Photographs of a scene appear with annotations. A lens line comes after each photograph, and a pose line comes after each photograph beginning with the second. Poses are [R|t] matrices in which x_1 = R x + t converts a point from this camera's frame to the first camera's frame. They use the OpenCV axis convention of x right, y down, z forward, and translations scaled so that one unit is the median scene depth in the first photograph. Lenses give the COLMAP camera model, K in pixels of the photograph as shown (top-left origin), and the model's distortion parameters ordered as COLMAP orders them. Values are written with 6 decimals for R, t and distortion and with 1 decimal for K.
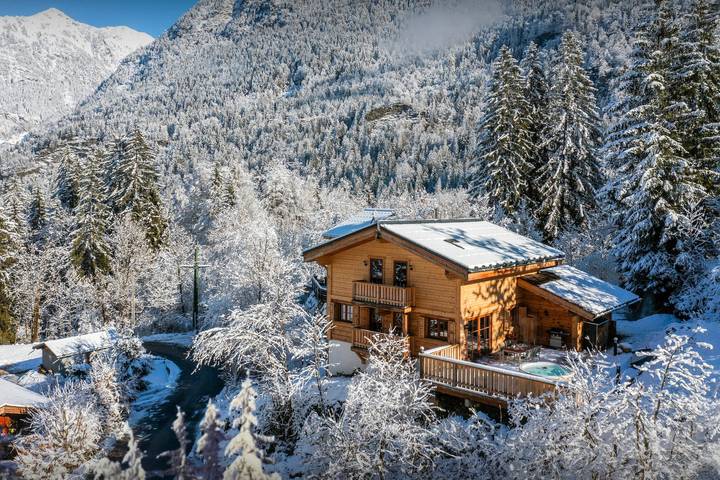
lens RADIAL K [[708.0, 0, 360.0], [0, 708.0, 240.0], [0, 0, 1]] dist [0.007959, 0.024709]
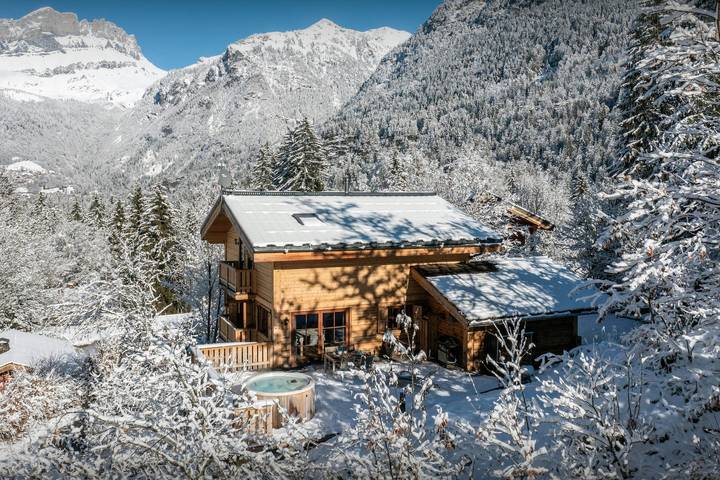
lens RADIAL K [[708.0, 0, 360.0], [0, 708.0, 240.0], [0, 0, 1]] dist [0.007959, 0.024709]
pose [[0.871342, 0.018652, -0.490321, 0.150071], [-0.019463, 0.999805, 0.003446, 0.006345], [0.490289, 0.006541, 0.871535, 0.085818]]
